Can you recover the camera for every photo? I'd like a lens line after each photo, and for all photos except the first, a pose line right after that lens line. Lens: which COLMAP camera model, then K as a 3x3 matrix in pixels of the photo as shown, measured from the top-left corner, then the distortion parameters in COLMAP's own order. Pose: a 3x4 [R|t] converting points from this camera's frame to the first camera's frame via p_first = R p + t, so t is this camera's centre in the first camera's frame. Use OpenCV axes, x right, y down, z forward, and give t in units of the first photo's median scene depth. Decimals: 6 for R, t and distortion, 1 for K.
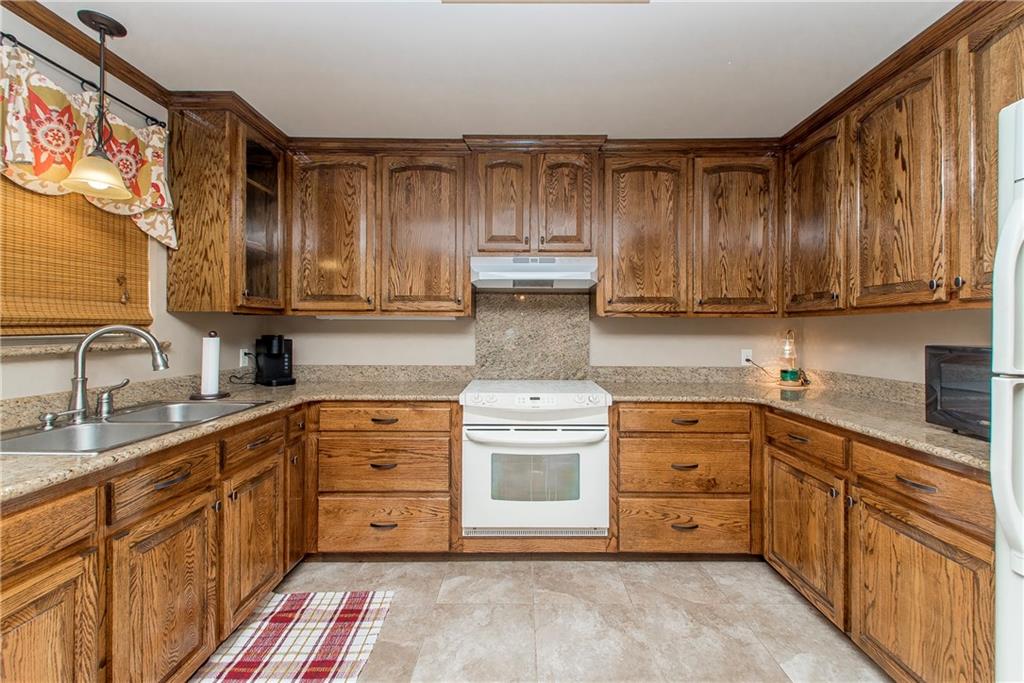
lens RADIAL K [[424.2, 0, 515.2], [0, 424.2, 326.8], [0, 0, 1]] dist [0.016104, -0.011088]
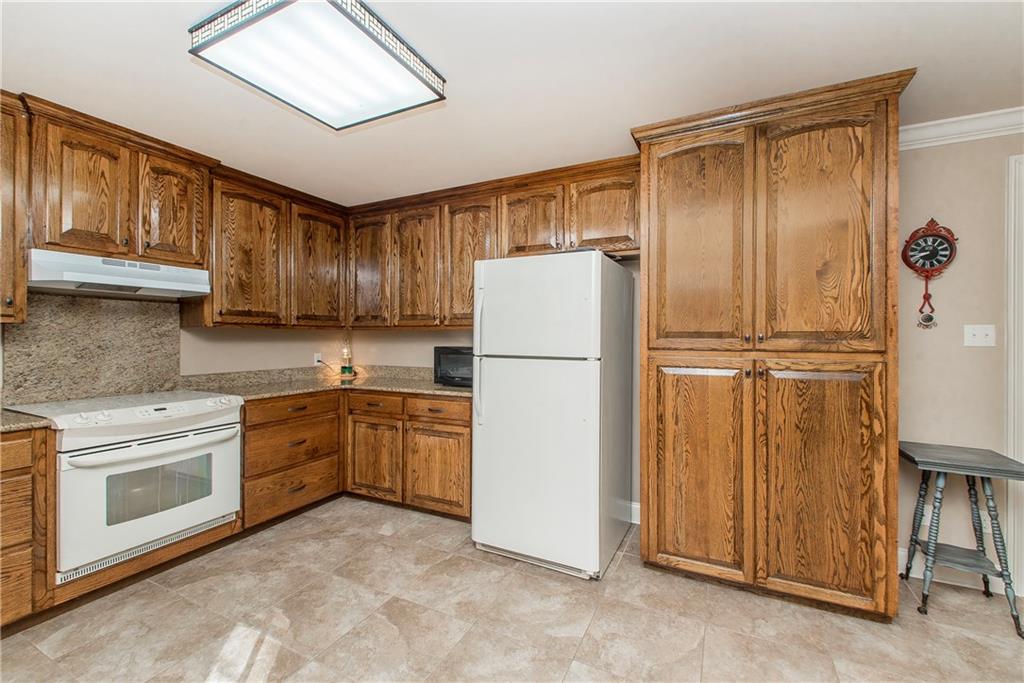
lens RADIAL K [[424.2, 0, 515.2], [0, 424.2, 326.8], [0, 0, 1]] dist [0.016104, -0.011088]
pose [[0.445339, 0.019867, 0.895141, -0.487950], [-0.007584, 0.999802, -0.018417, -0.012365], [-0.895330, 0.001413, 0.445402, -0.190942]]
